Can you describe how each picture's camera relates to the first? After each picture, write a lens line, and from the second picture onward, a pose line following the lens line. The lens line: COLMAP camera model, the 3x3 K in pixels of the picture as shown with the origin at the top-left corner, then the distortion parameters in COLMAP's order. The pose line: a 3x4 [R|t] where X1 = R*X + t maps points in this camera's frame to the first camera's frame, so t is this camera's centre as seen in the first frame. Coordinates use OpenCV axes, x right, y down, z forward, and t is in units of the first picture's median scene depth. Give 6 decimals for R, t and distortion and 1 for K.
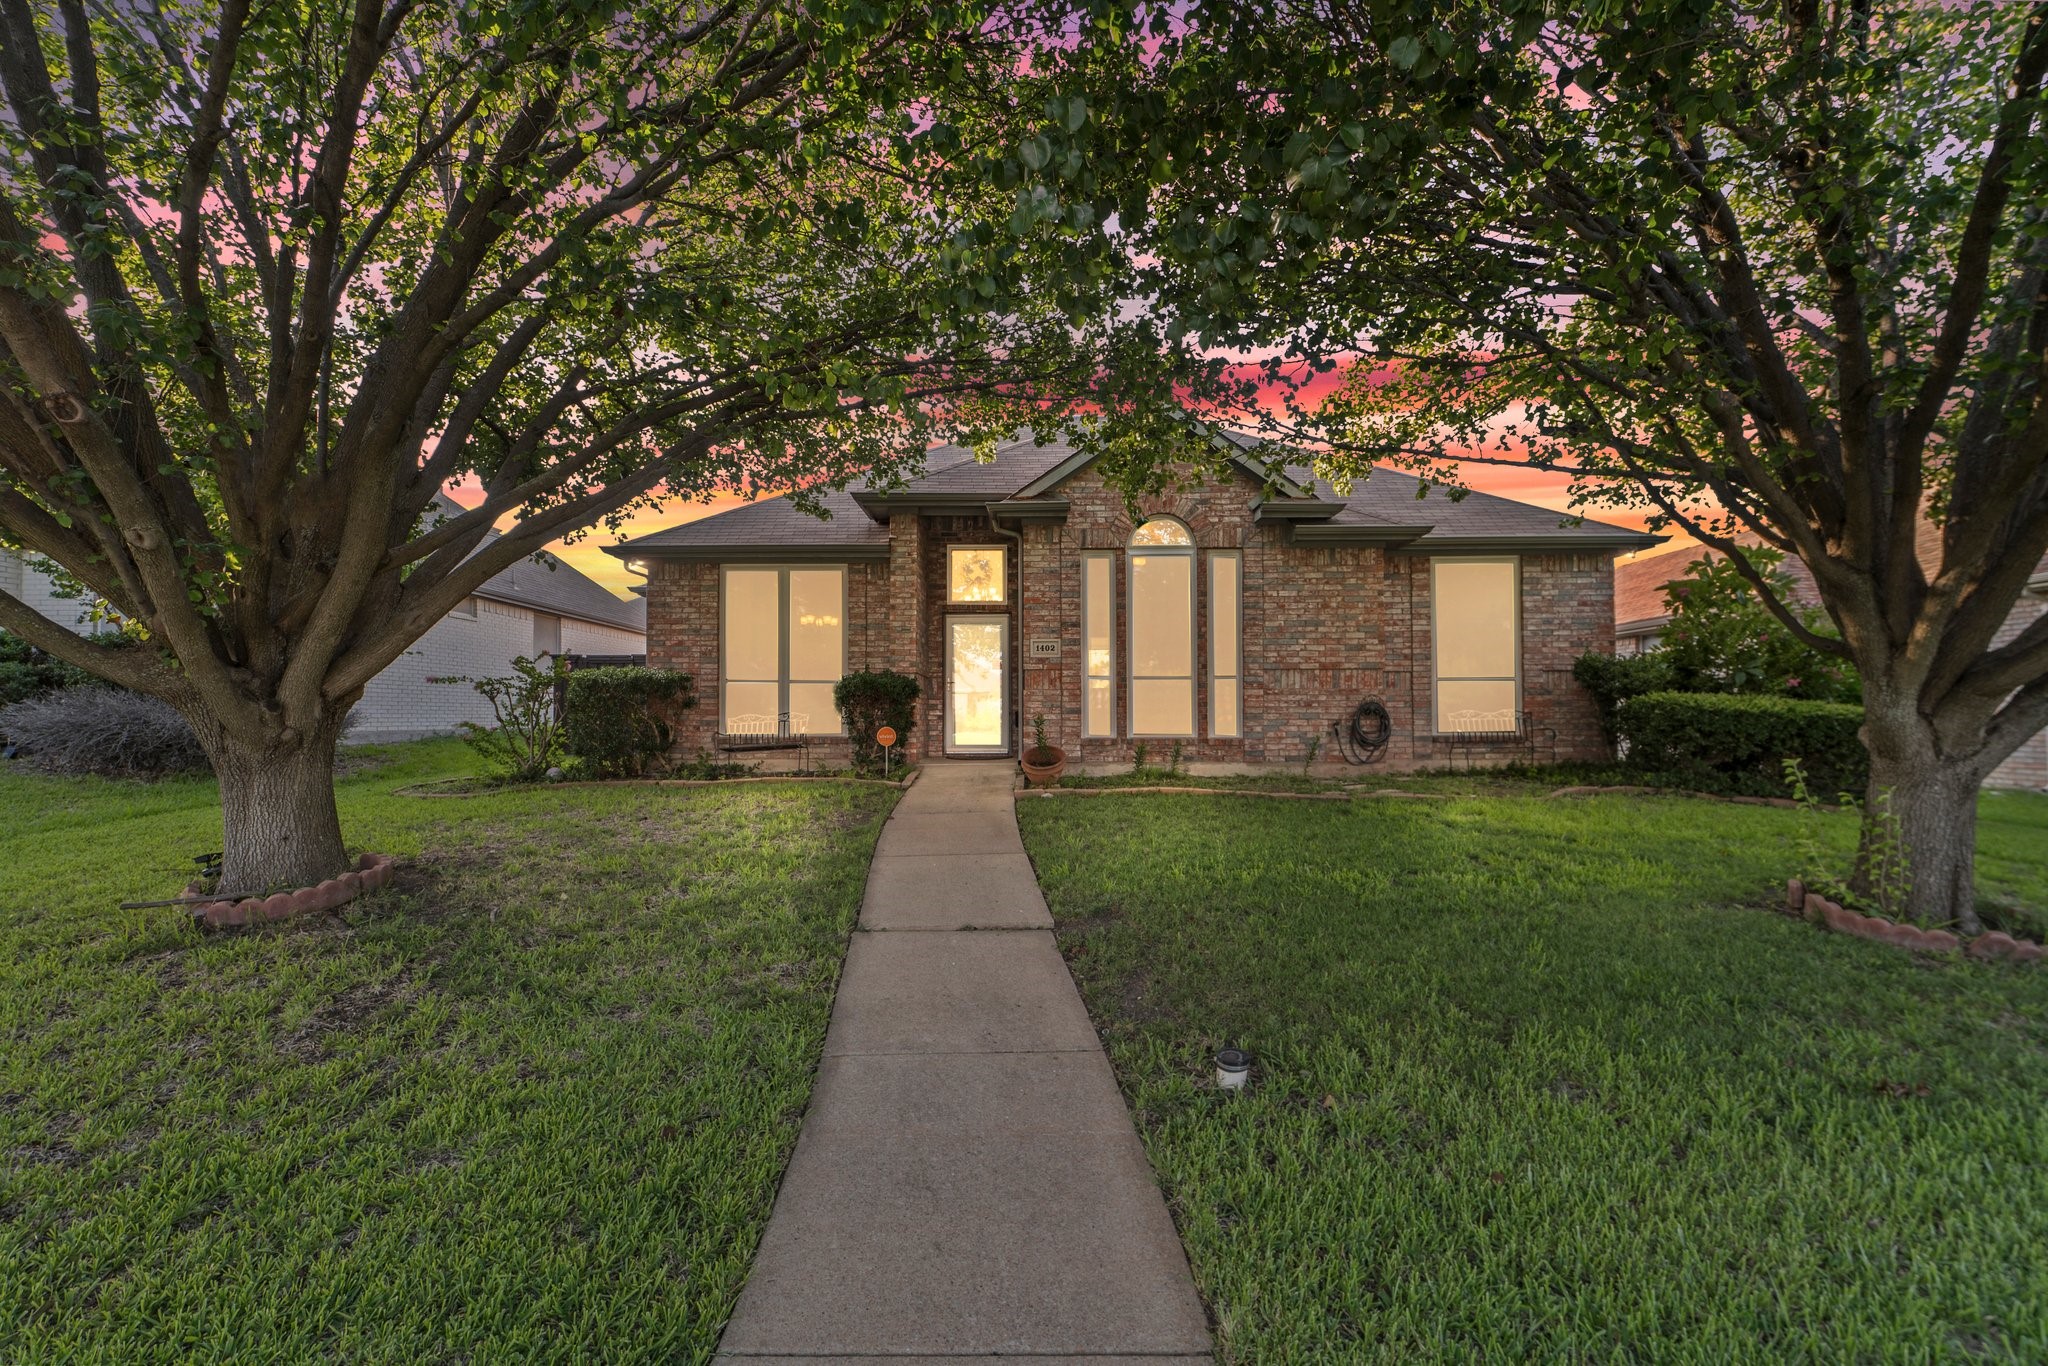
lens RADIAL K [[854.5, 0, 1026.5], [0, 854.5, 718.0], [0, 0, 1]] dist [0.008054, -0.001158]
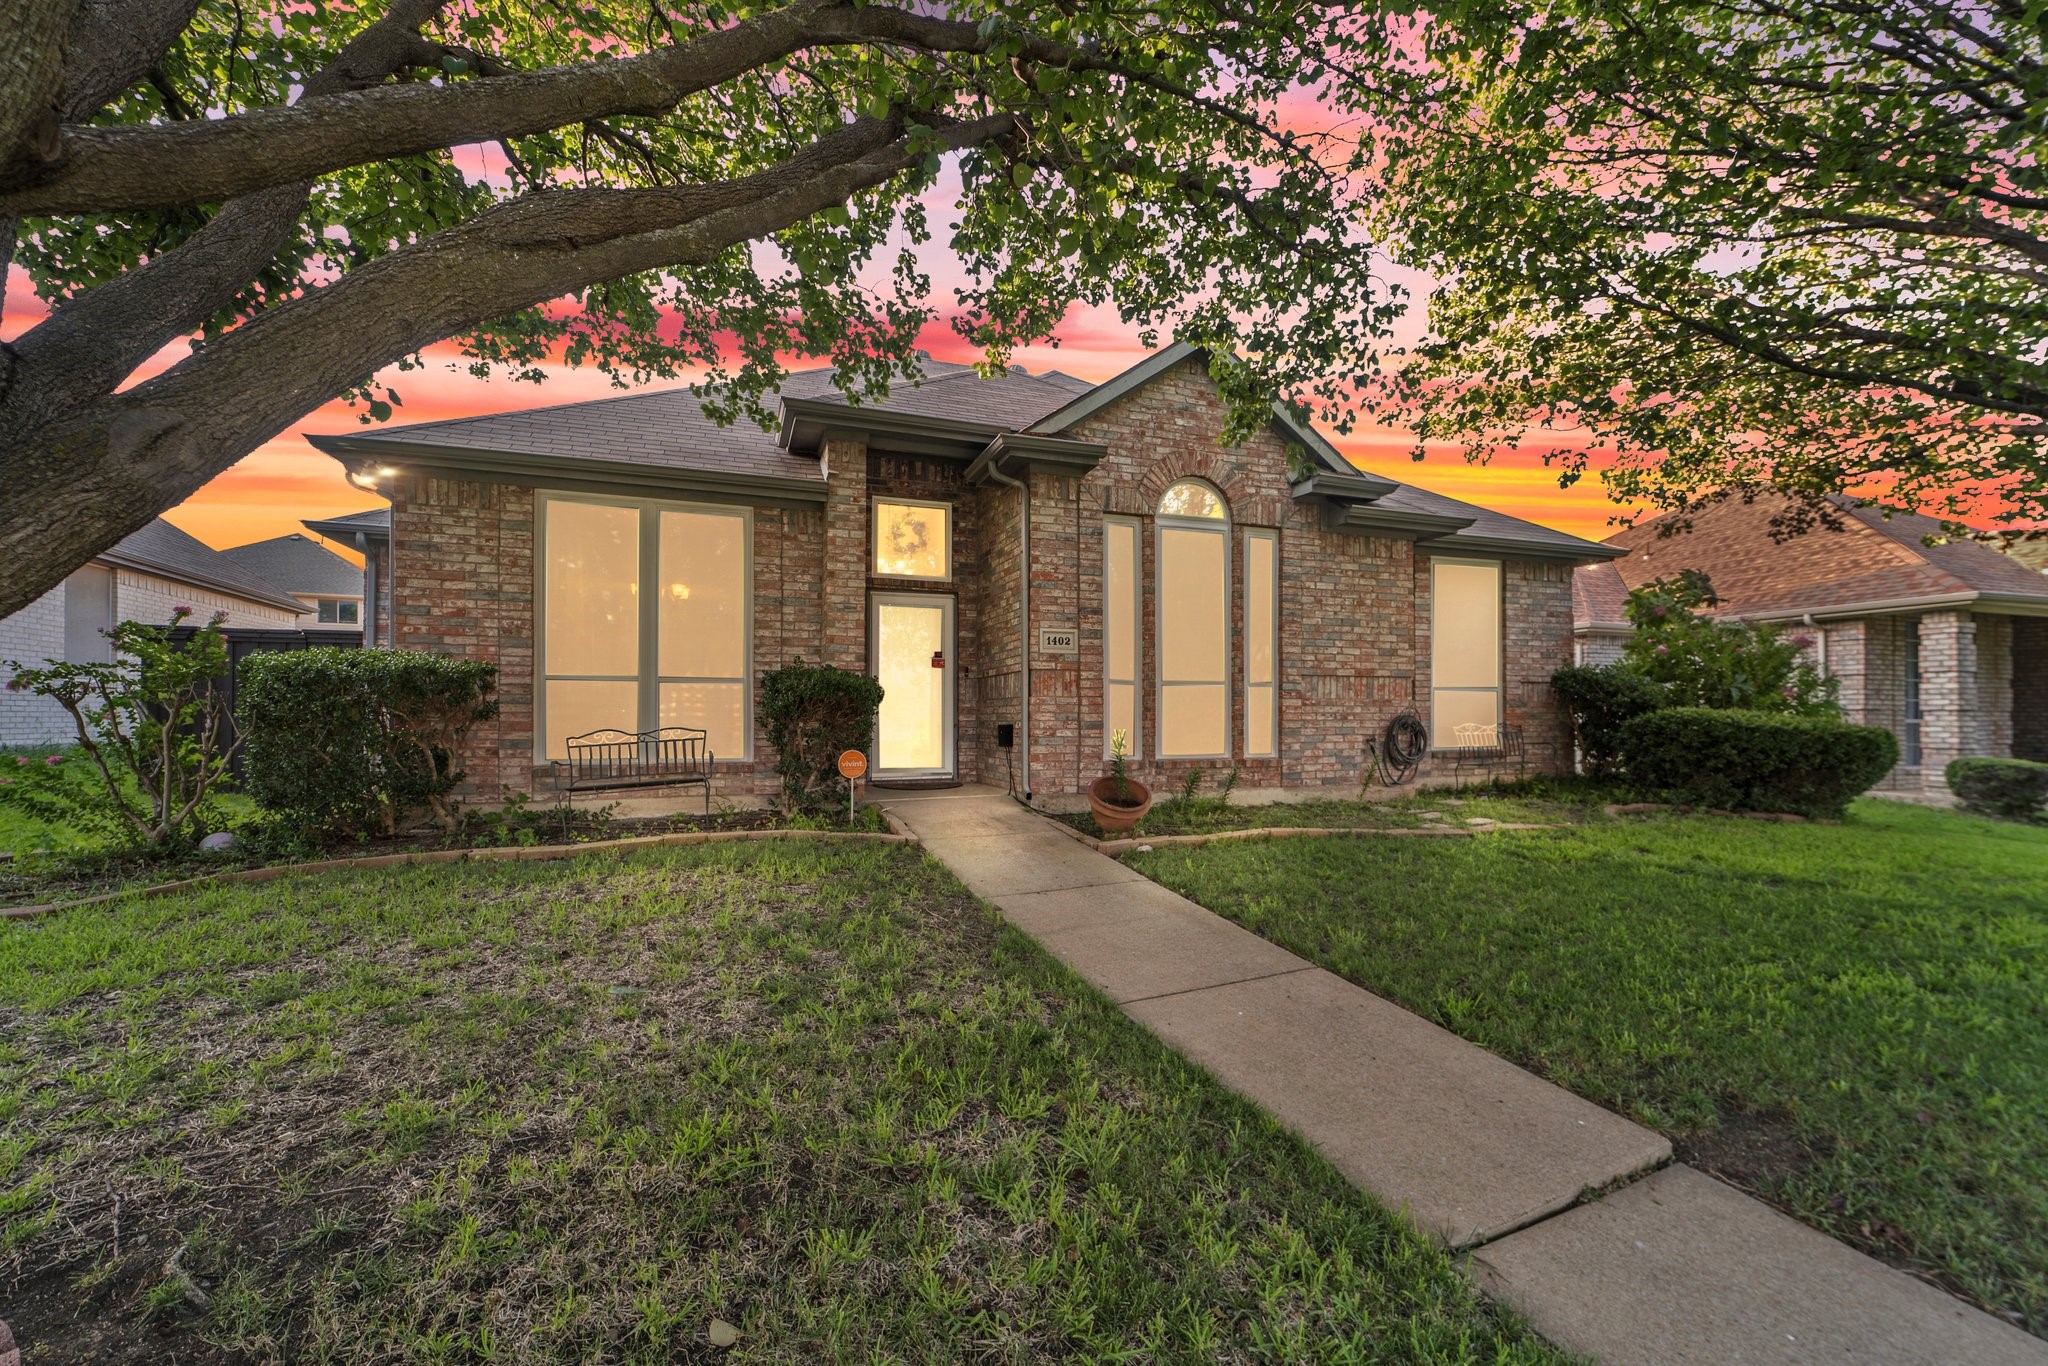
lens RADIAL K [[854.5, 0, 1026.5], [0, 854.5, 718.0], [0, 0, 1]] dist [0.008054, -0.001158]
pose [[0.931816, 0.001006, 0.362929, -0.273957], [-0.001247, 0.999999, 0.000432, -0.014925], [-0.362928, -0.000855, 0.931817, 0.315019]]
